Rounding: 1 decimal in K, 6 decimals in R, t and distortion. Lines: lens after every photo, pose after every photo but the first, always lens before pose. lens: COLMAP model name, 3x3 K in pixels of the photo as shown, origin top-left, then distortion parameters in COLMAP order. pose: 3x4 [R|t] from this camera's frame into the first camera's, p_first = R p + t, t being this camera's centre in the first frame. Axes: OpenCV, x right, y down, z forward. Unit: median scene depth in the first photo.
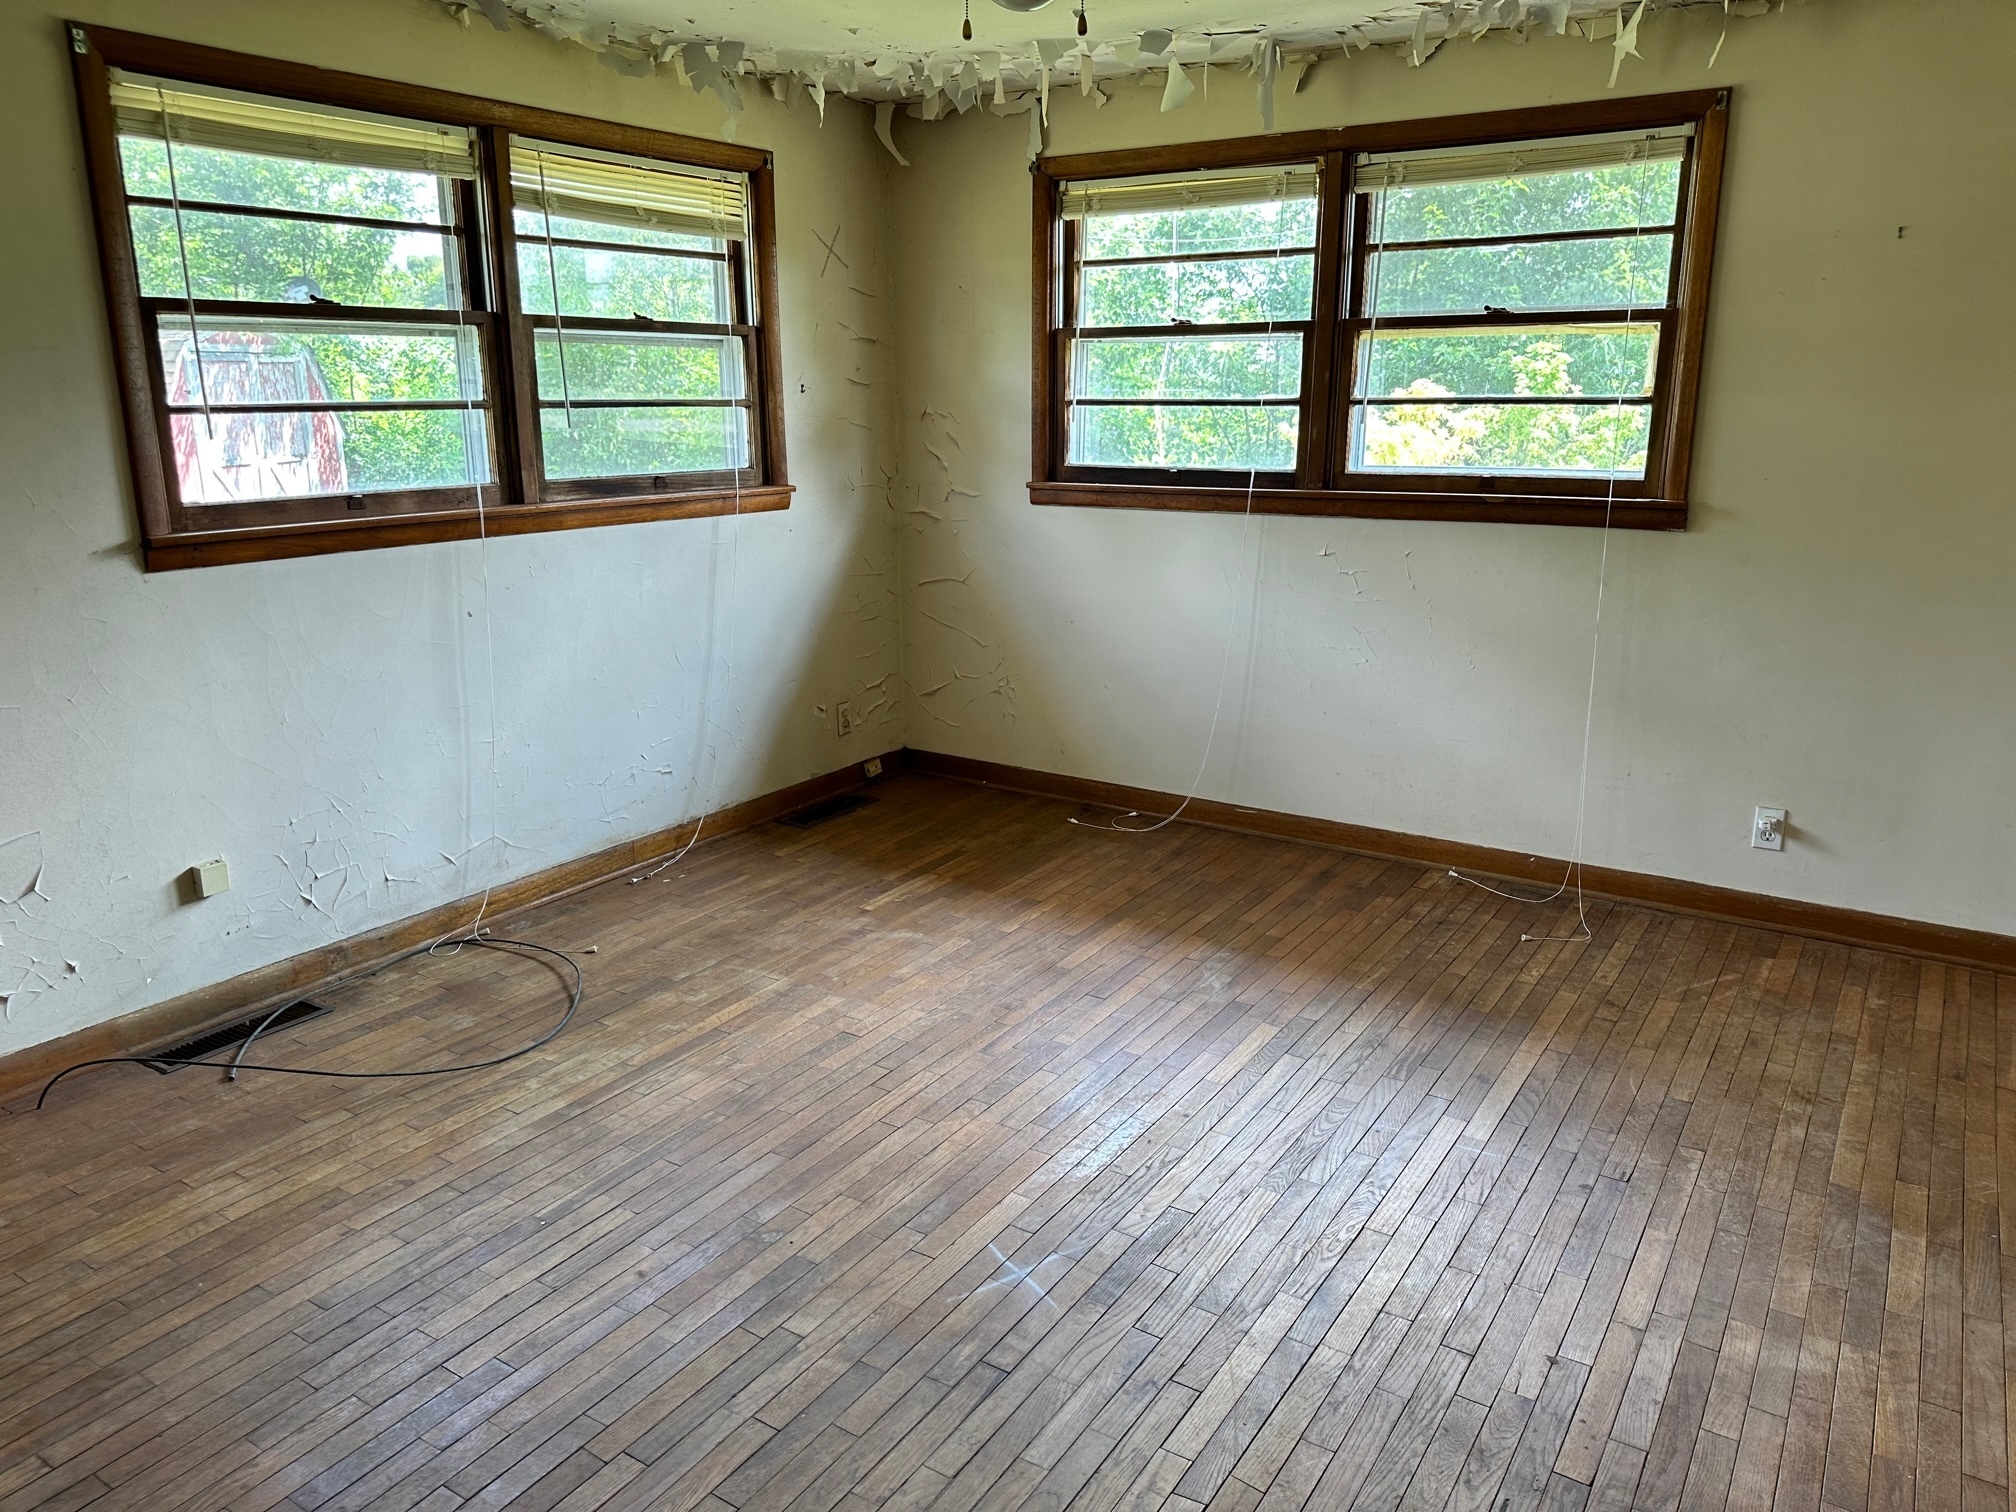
lens RADIAL K [[1391.9, 0, 1008.0], [0, 1391.9, 756.0], [0, 0, 1]] dist [0.107205, -0.139330]
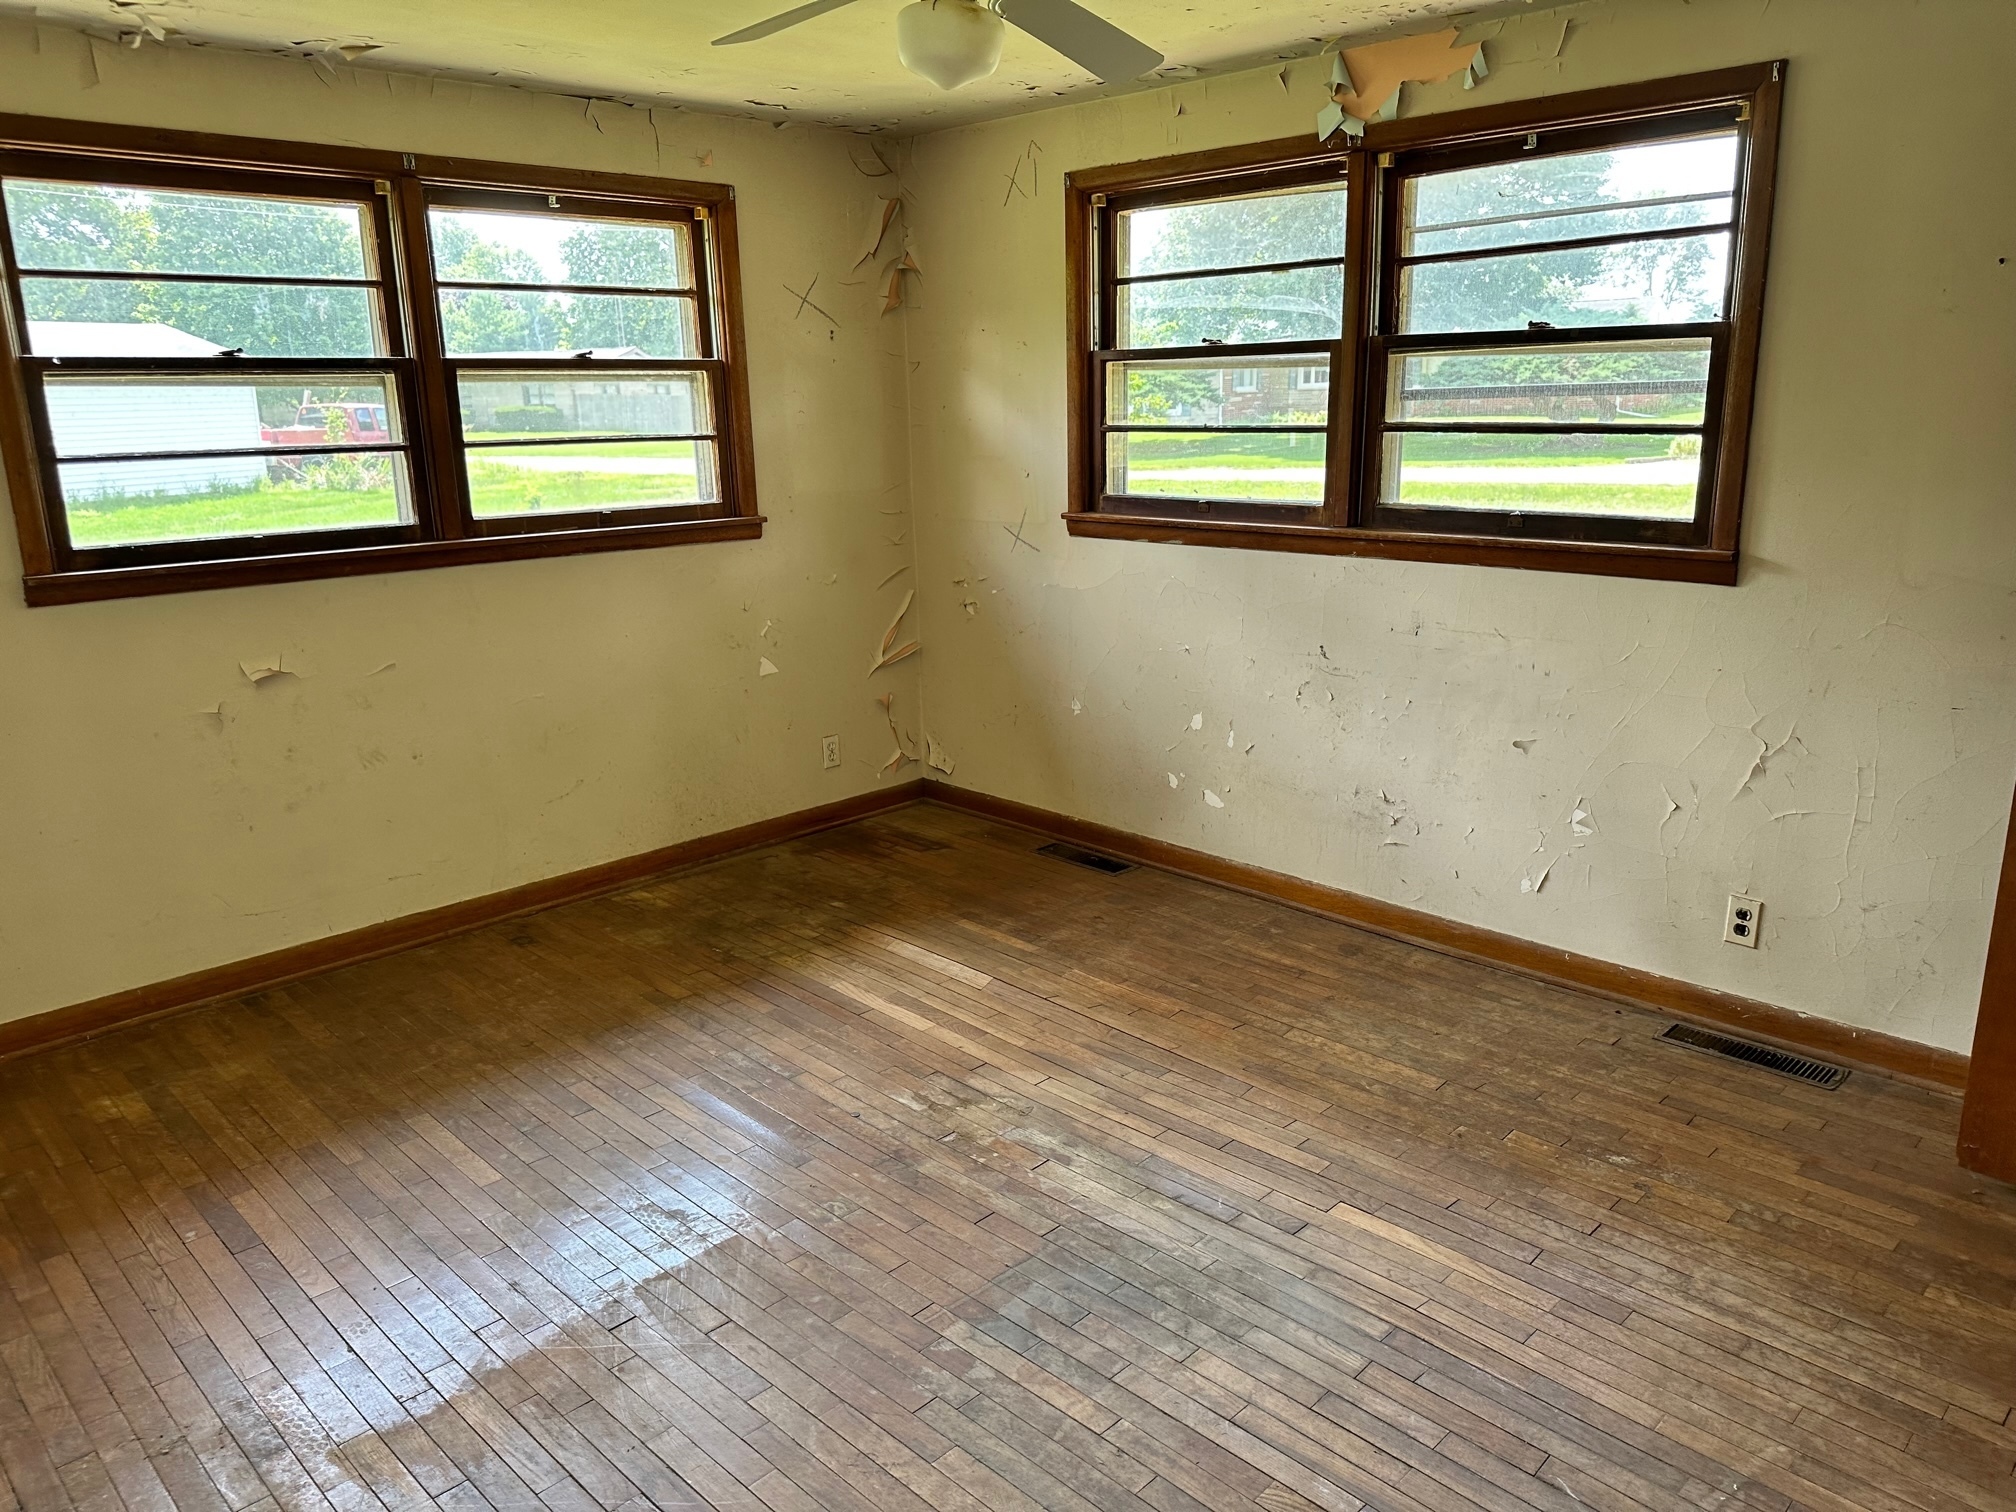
lens RADIAL K [[1391.9, 0, 1008.0], [0, 1391.9, 756.0], [0, 0, 1]] dist [0.107205, -0.139330]
pose [[0.974388, 0.045561, -0.220211, 0.222524], [-0.045784, 0.998943, 0.004094, -0.037799], [0.220165, 0.006093, 0.975444, 0.076902]]
